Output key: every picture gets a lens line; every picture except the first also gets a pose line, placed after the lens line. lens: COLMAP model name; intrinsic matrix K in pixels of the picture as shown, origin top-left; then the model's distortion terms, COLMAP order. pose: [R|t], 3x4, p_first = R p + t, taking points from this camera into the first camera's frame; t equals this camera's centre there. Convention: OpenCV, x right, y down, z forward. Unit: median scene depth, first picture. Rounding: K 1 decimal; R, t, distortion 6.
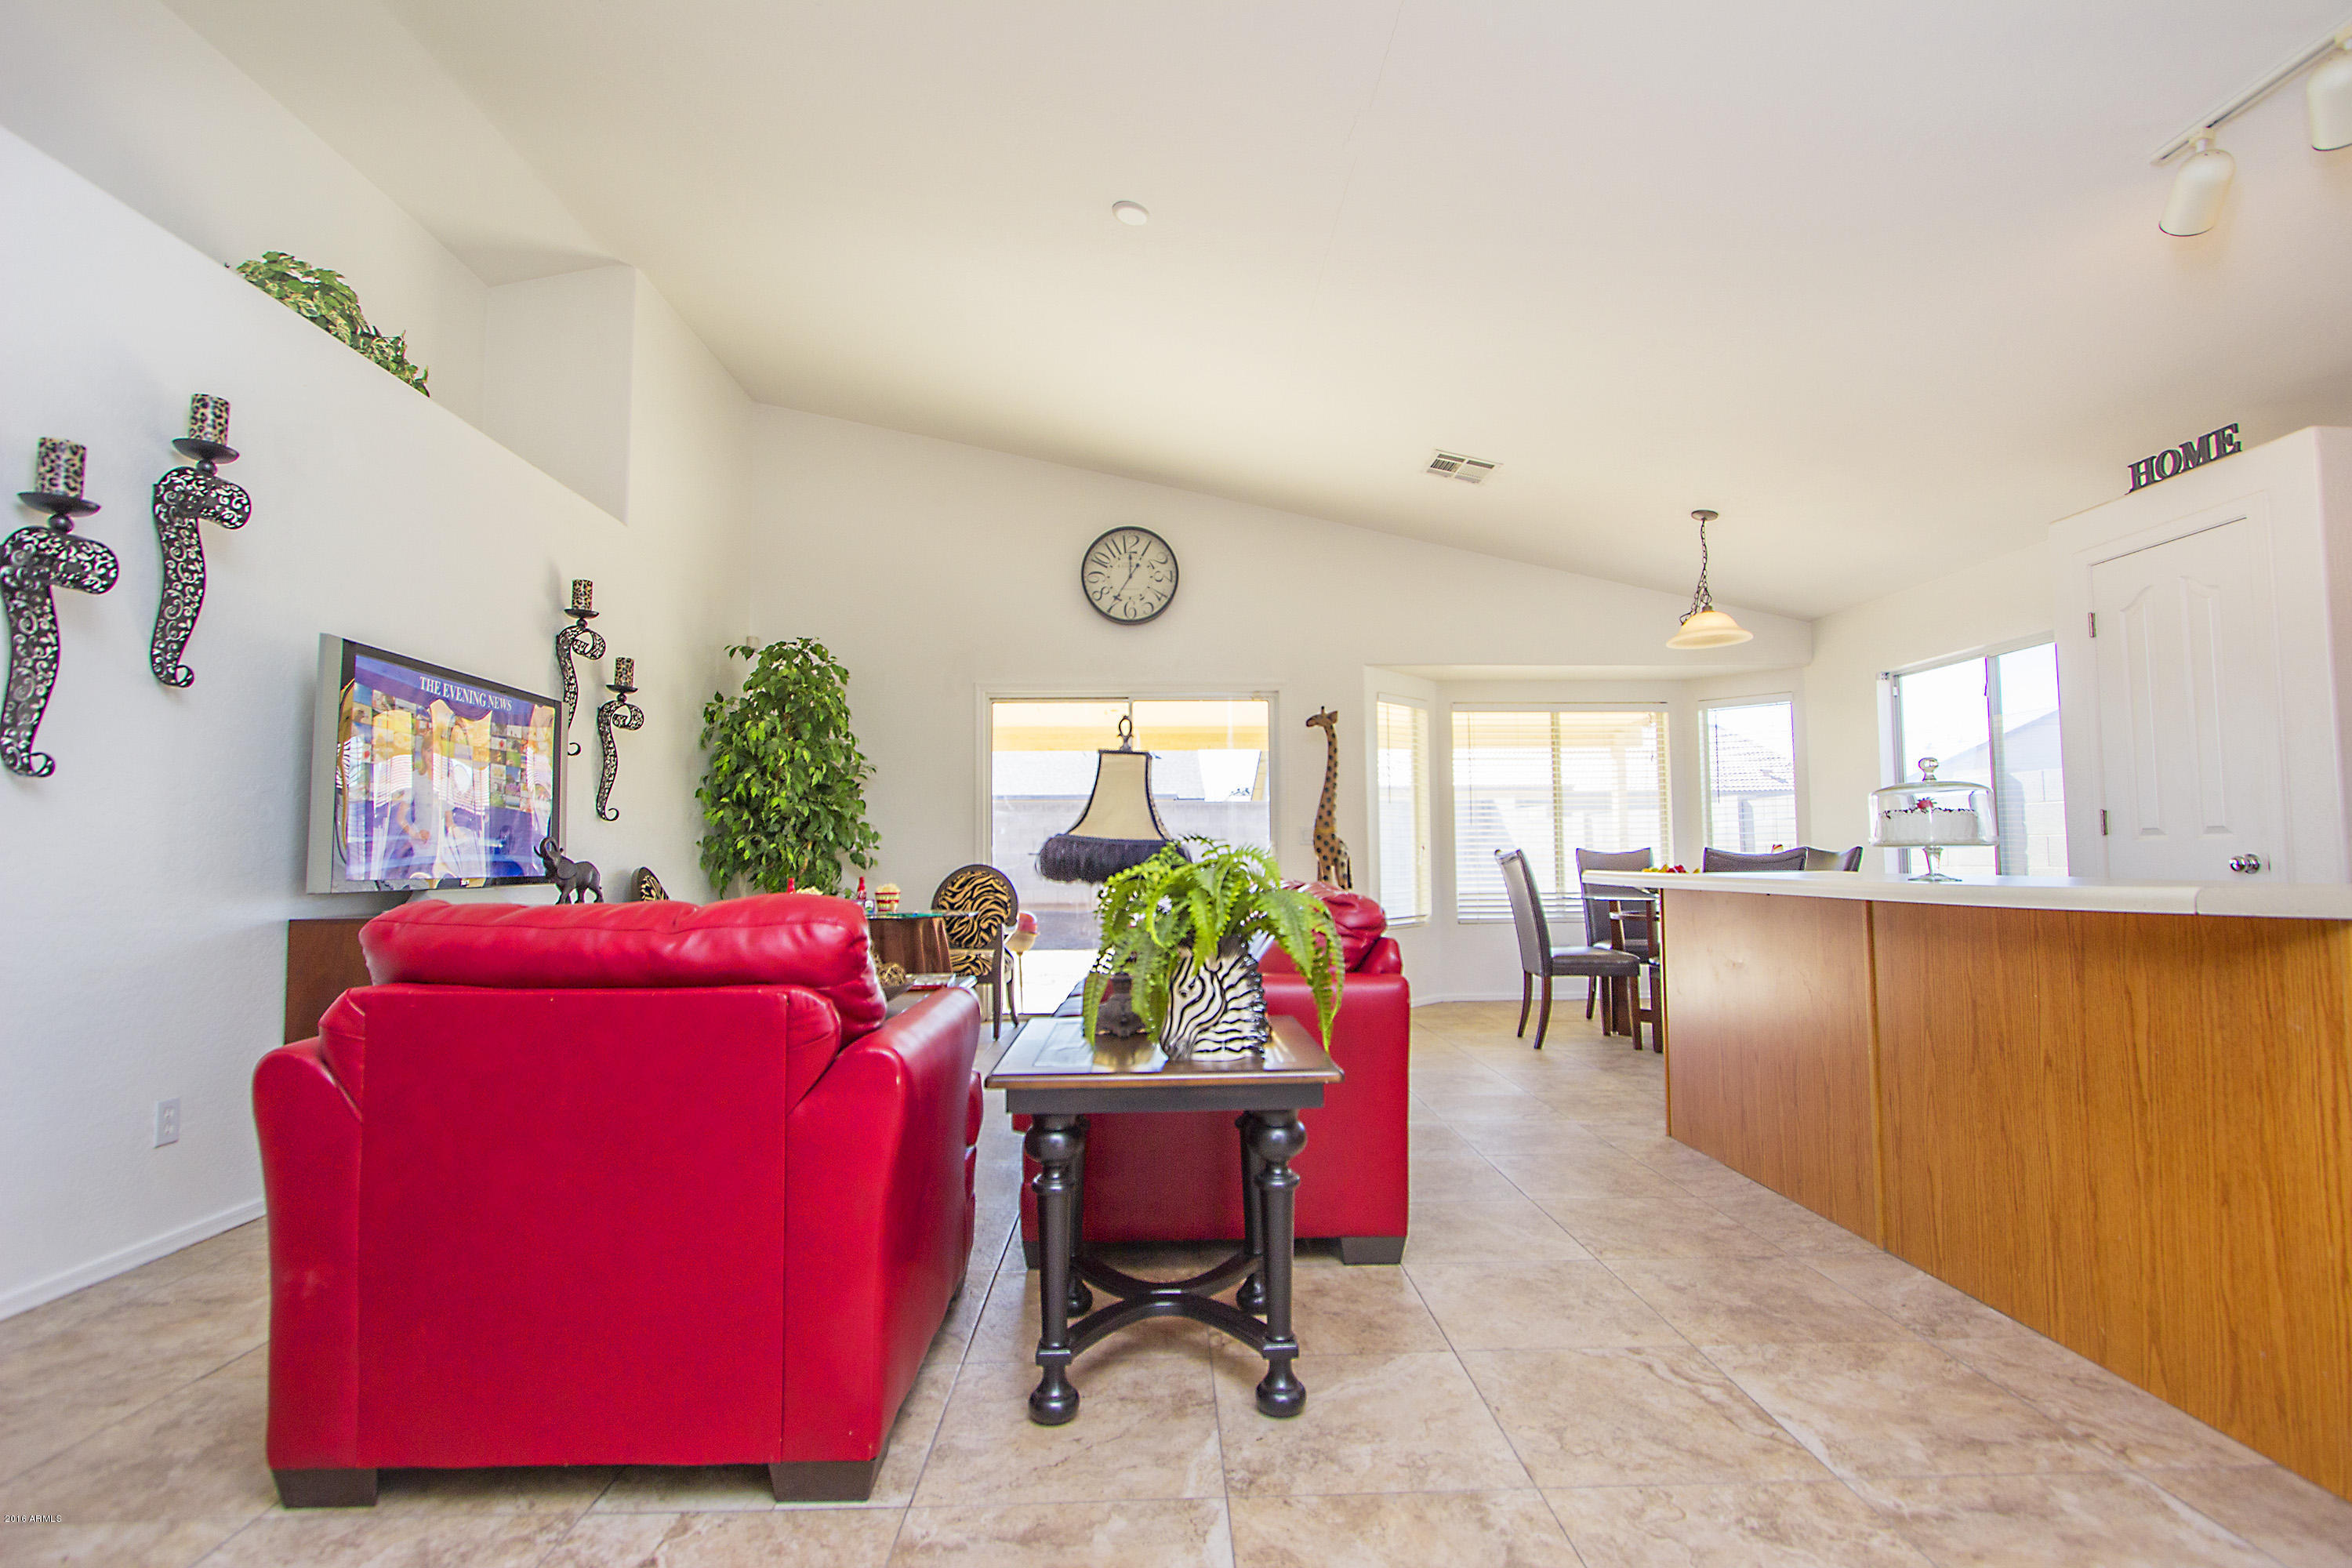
lens RADIAL K [[1123.4, 0, 1176.0], [0, 1123.4, 784.0], [0, 0, 1]] dist [-0.007572, -0.000223]
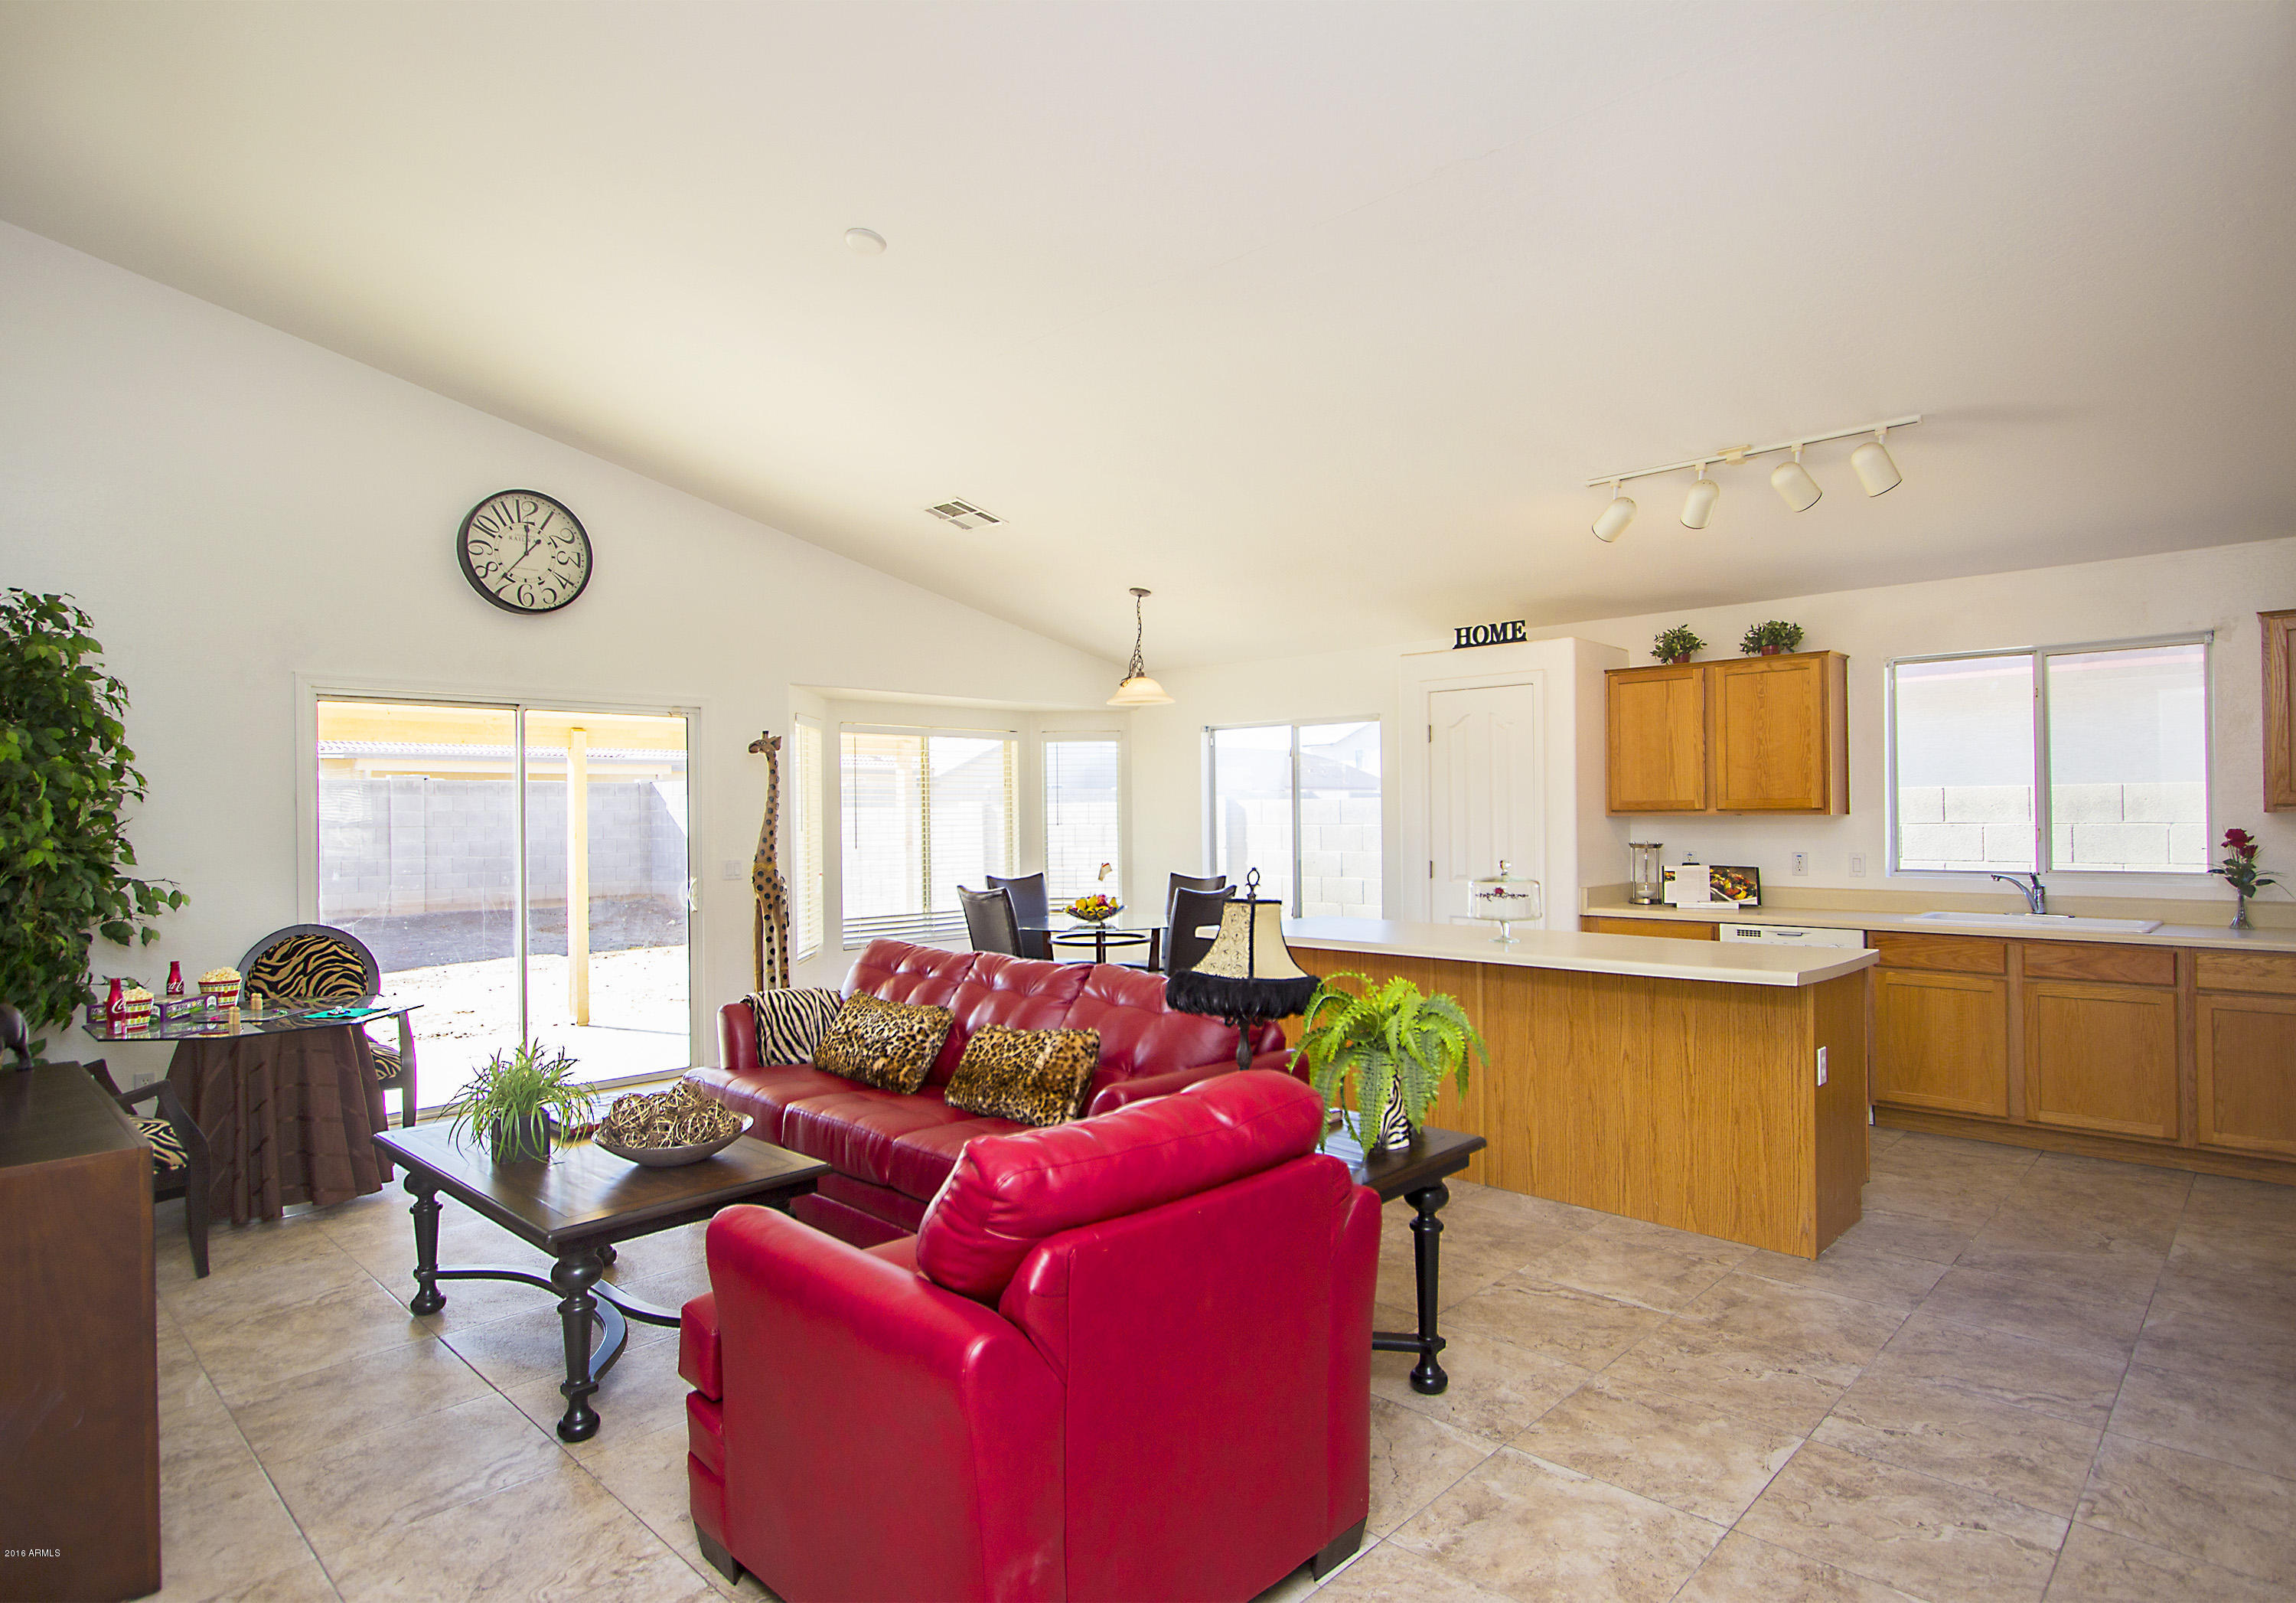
lens RADIAL K [[1246.9, 0, 1148.0], [0, 1246.9, 801.5], [0, 0, 1]] dist [-0.009633, -0.000160]
pose [[0.716023, 0.005198, 0.698058, -0.950426], [-0.040152, 0.998624, 0.033748, -0.156140], [-0.696921, -0.052193, 0.715246, 0.142747]]
